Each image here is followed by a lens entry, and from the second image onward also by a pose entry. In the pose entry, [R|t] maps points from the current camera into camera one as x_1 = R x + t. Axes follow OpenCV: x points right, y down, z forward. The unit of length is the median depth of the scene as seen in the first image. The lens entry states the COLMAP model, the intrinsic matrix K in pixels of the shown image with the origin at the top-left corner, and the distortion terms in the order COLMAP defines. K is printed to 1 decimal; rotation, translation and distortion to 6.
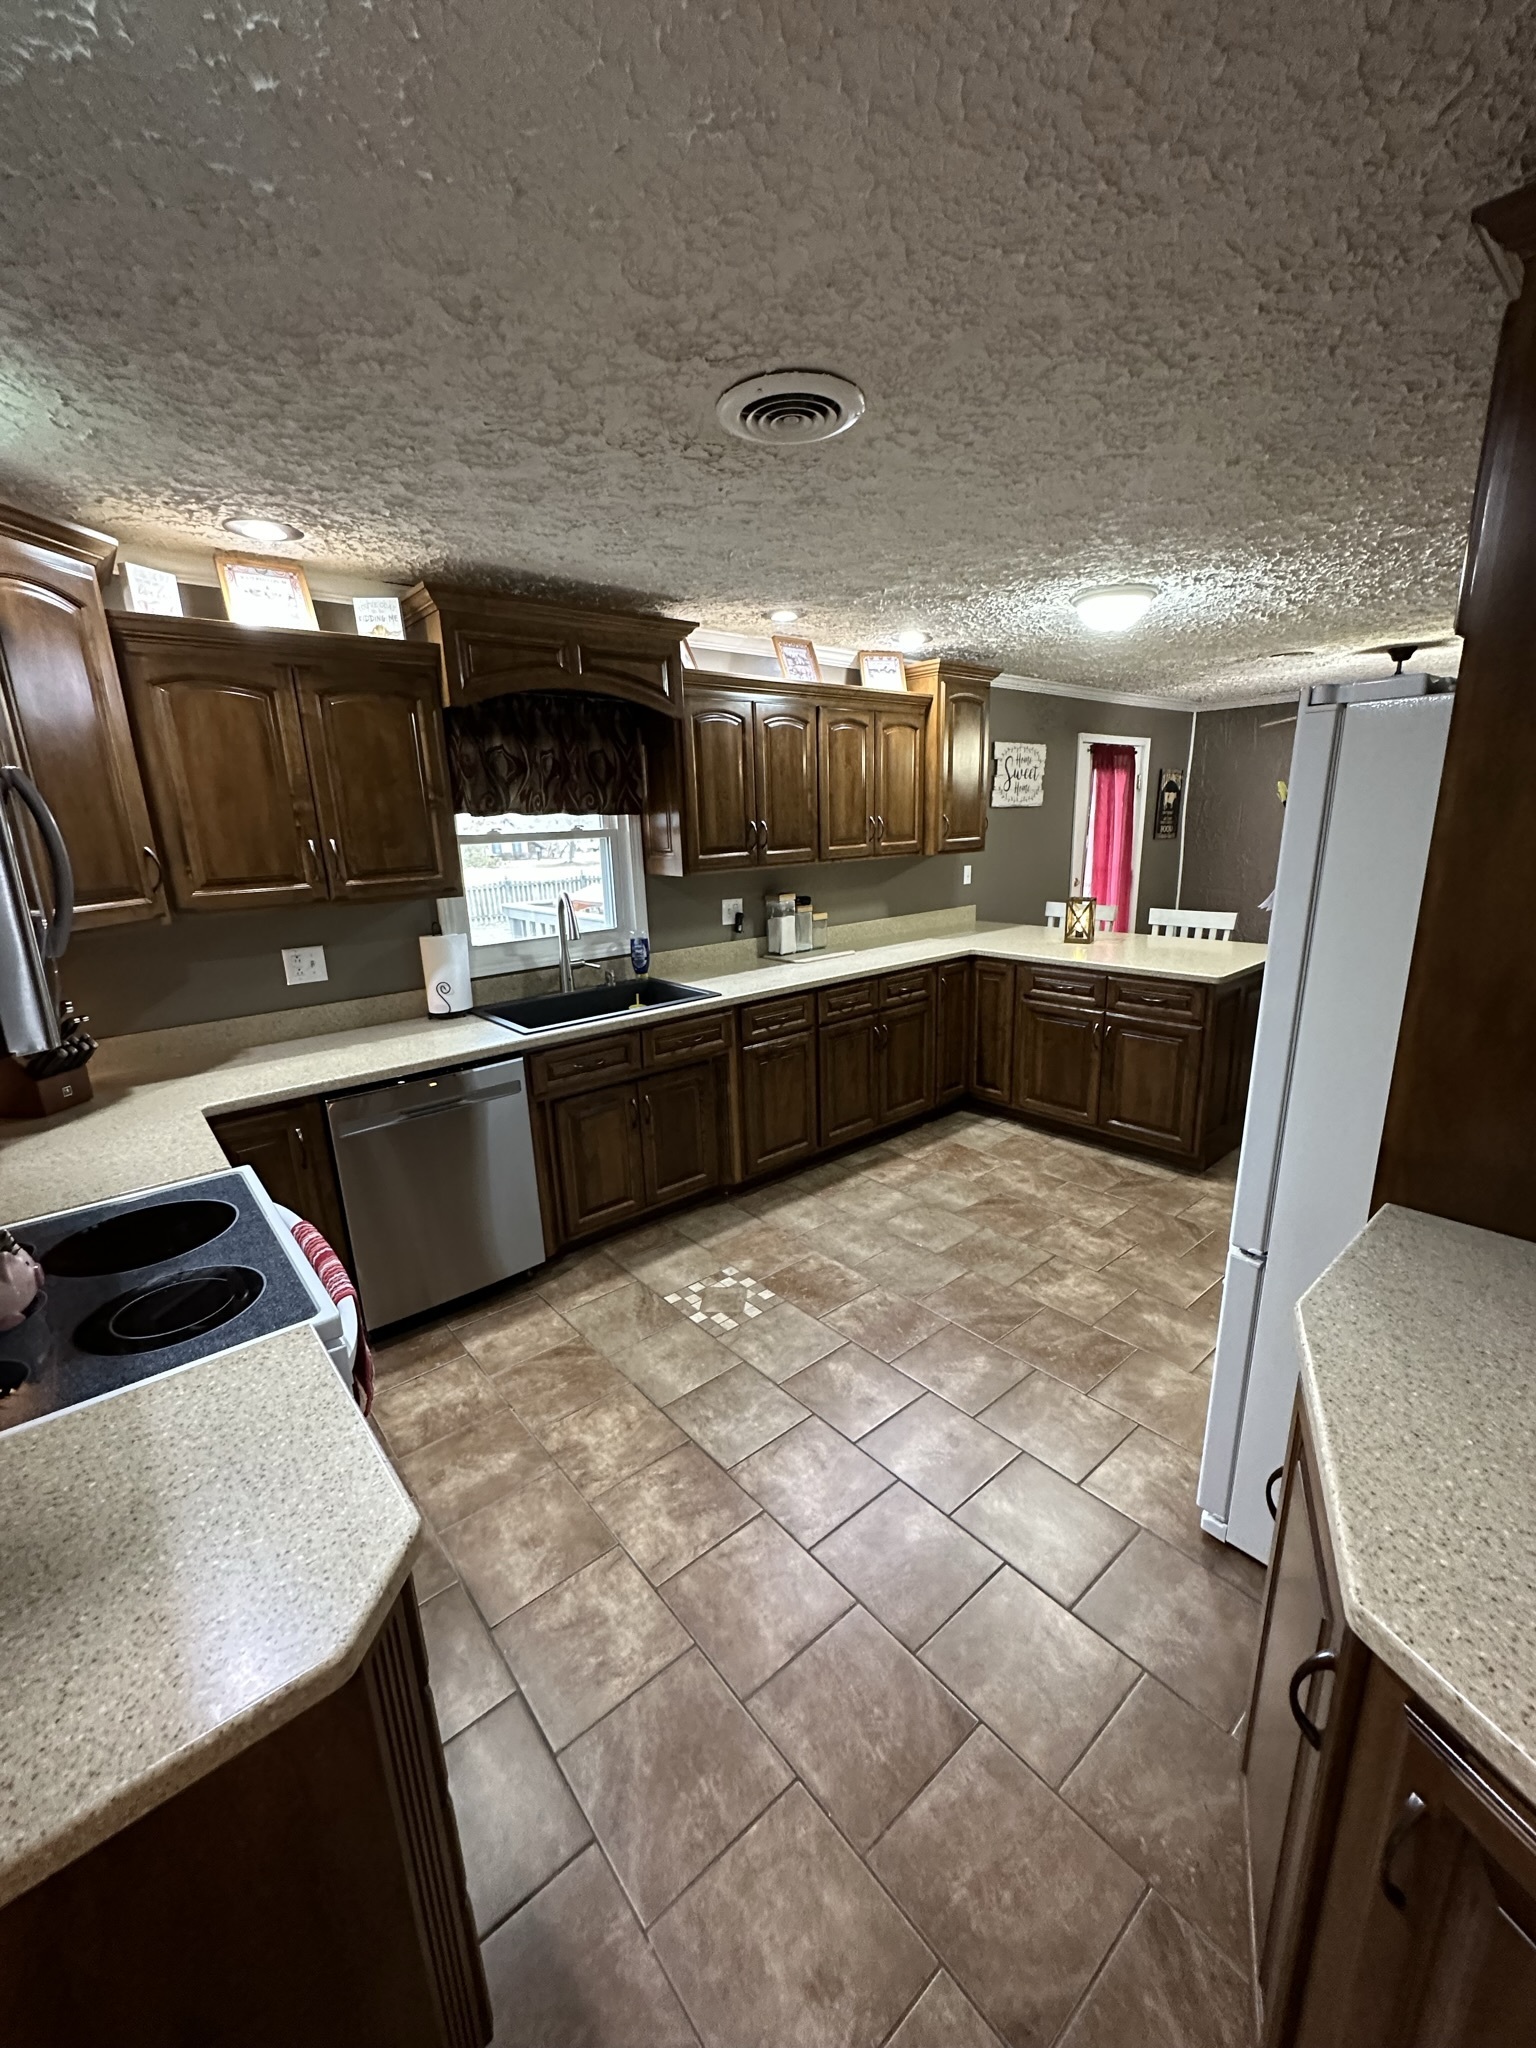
lens RADIAL K [[815.1, 0, 763.5], [0, 815.1, 1024.8], [0, 0, 1]] dist [-0.001685, 0.000041]
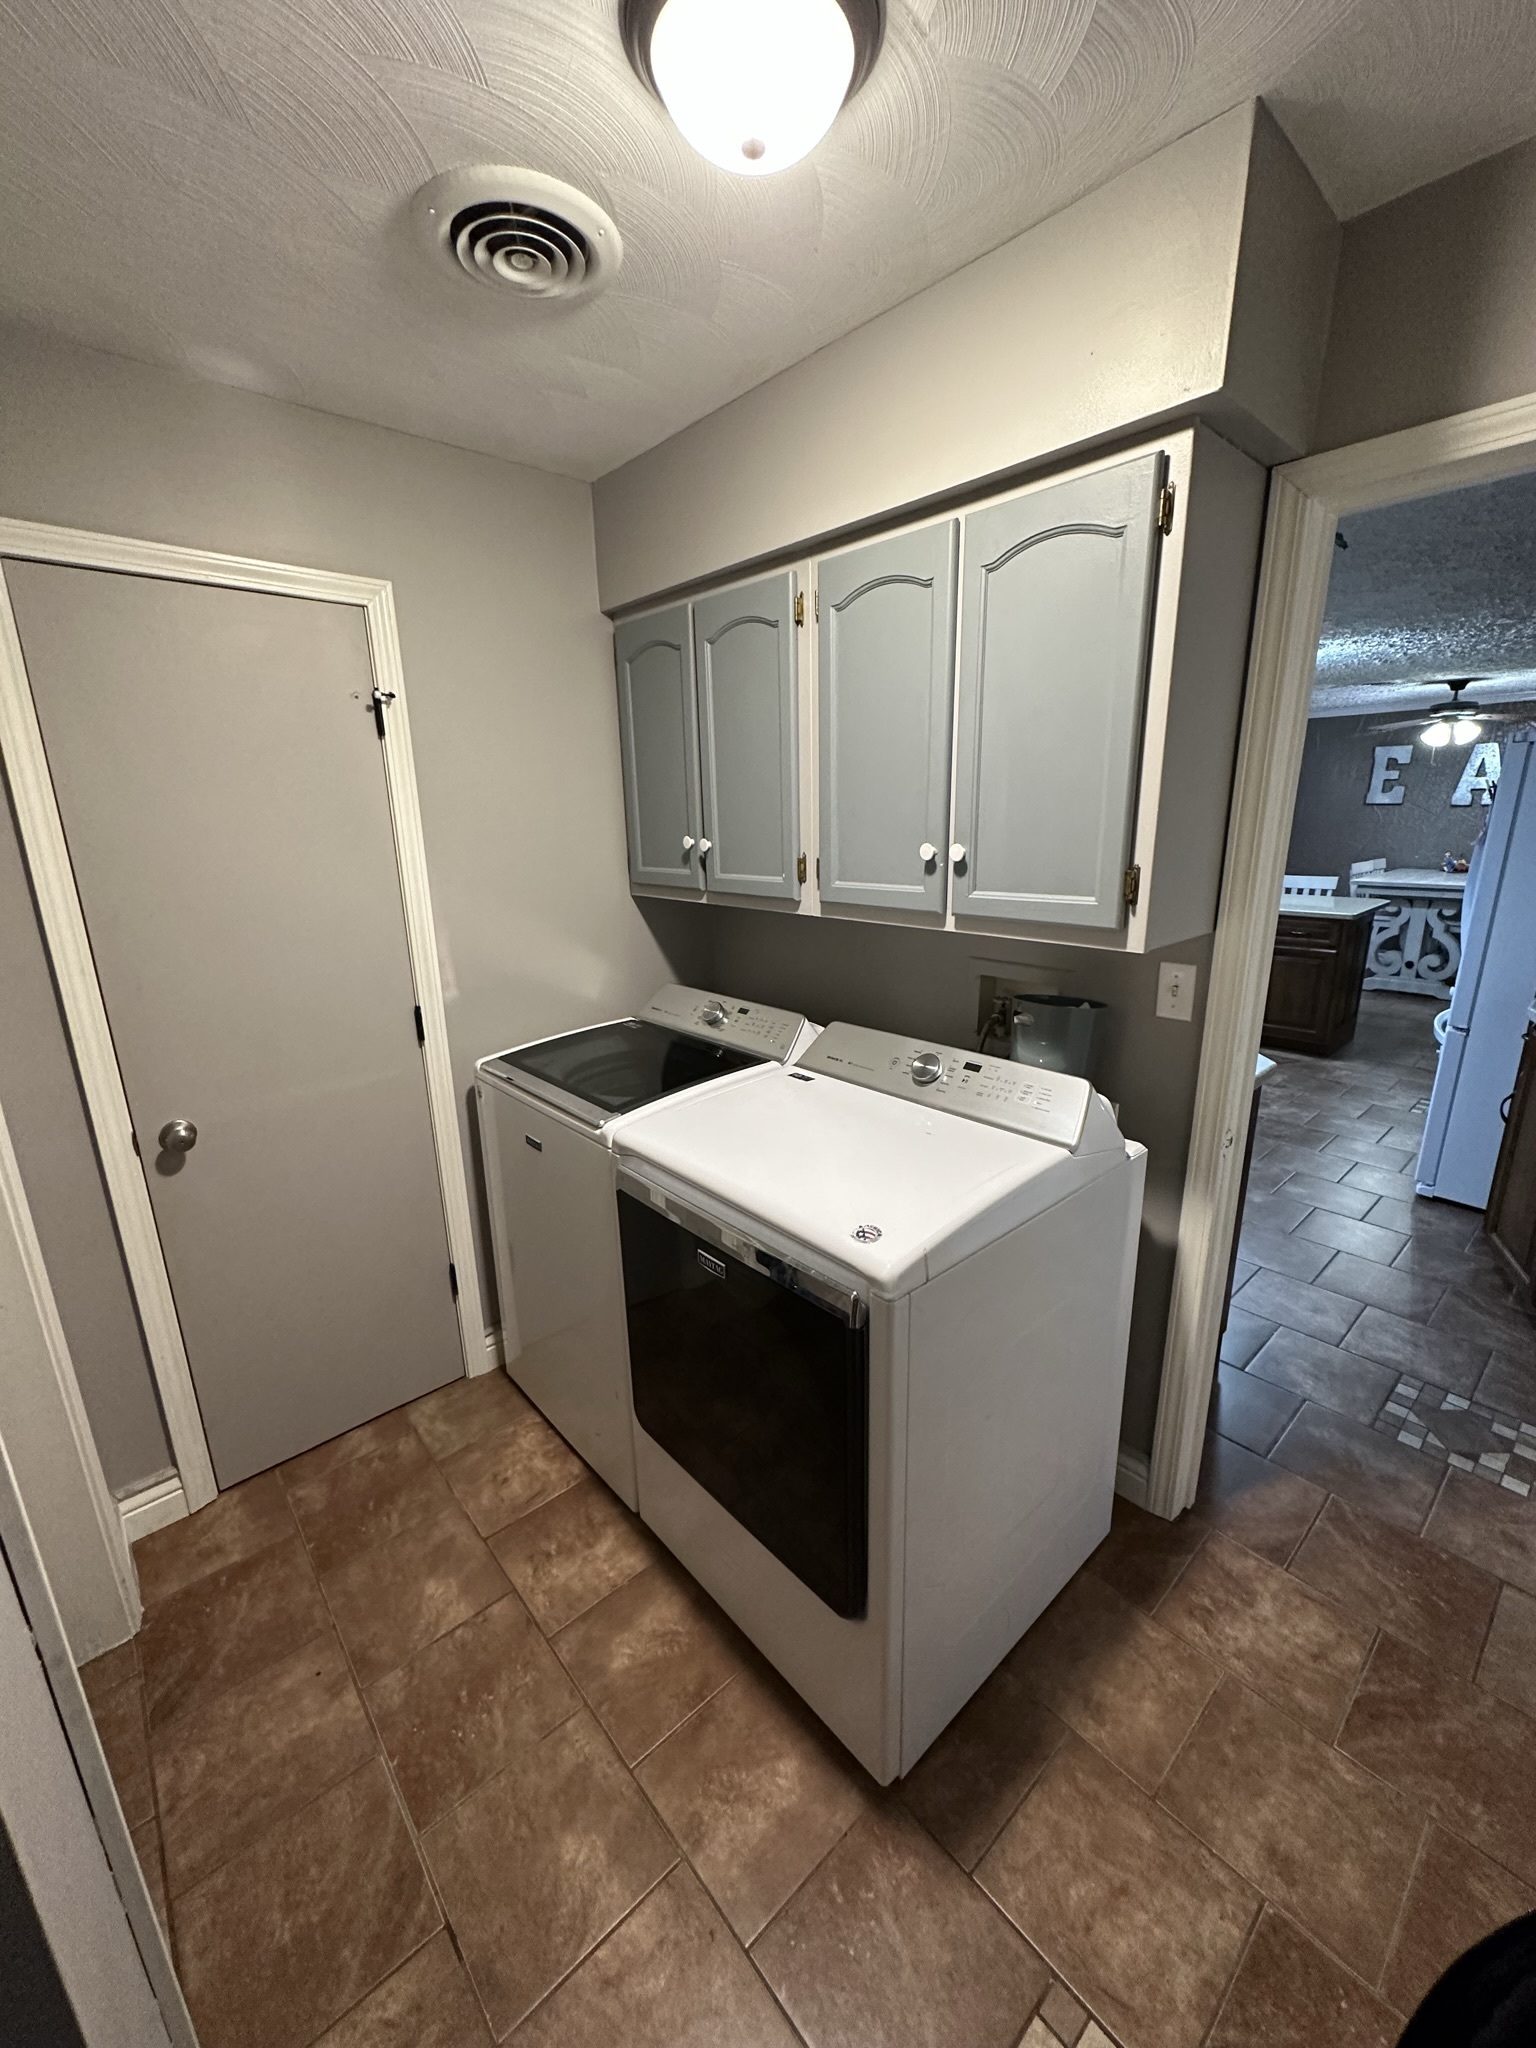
lens RADIAL K [[815.1, 0, 763.3], [0, 815.1, 1016.4], [0, 0, 1]] dist [-0.001685, 0.000041]
pose [[0.999518, 0.009104, 0.029681, -0.311586], [-0.009195, 0.999953, 0.002921, 0.075931], [-0.029653, -0.003192, 0.999555, -0.243584]]
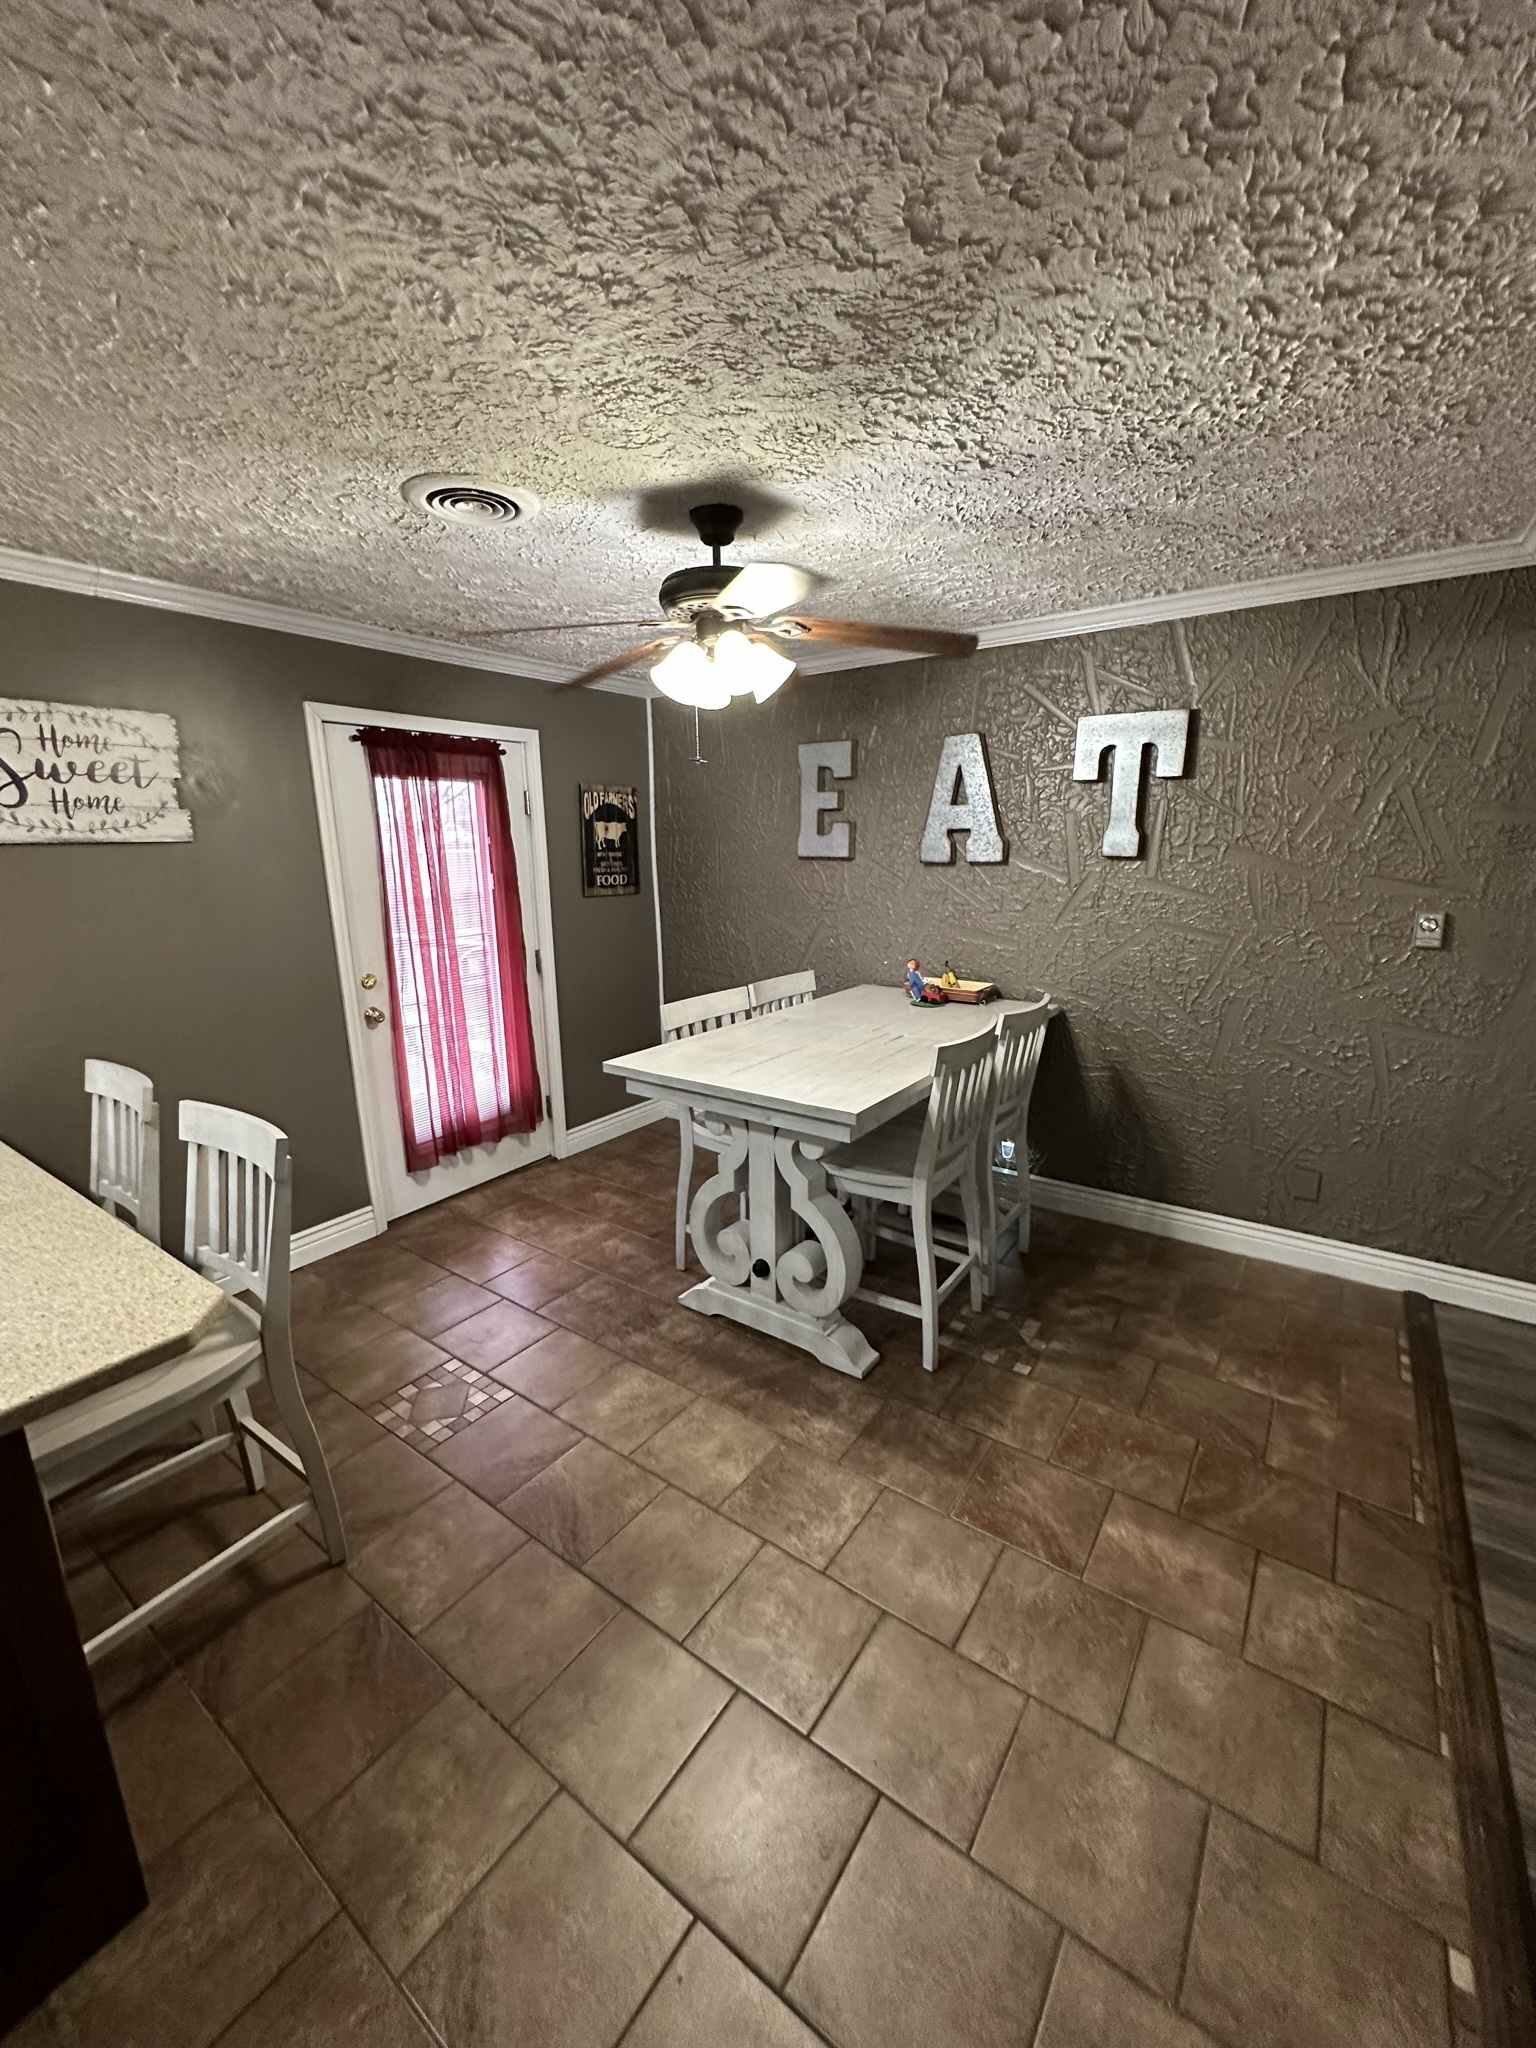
lens RADIAL K [[815.1, 0, 771.8], [0, 815.1, 1024.7], [0, 0, 1]] dist [-0.001685, 0.000041]
pose [[0.966560, -0.038064, 0.253601, 0.574148], [0.045905, 0.998631, -0.025072, -0.137564], [-0.252300, 0.035875, 0.966984, 0.467551]]
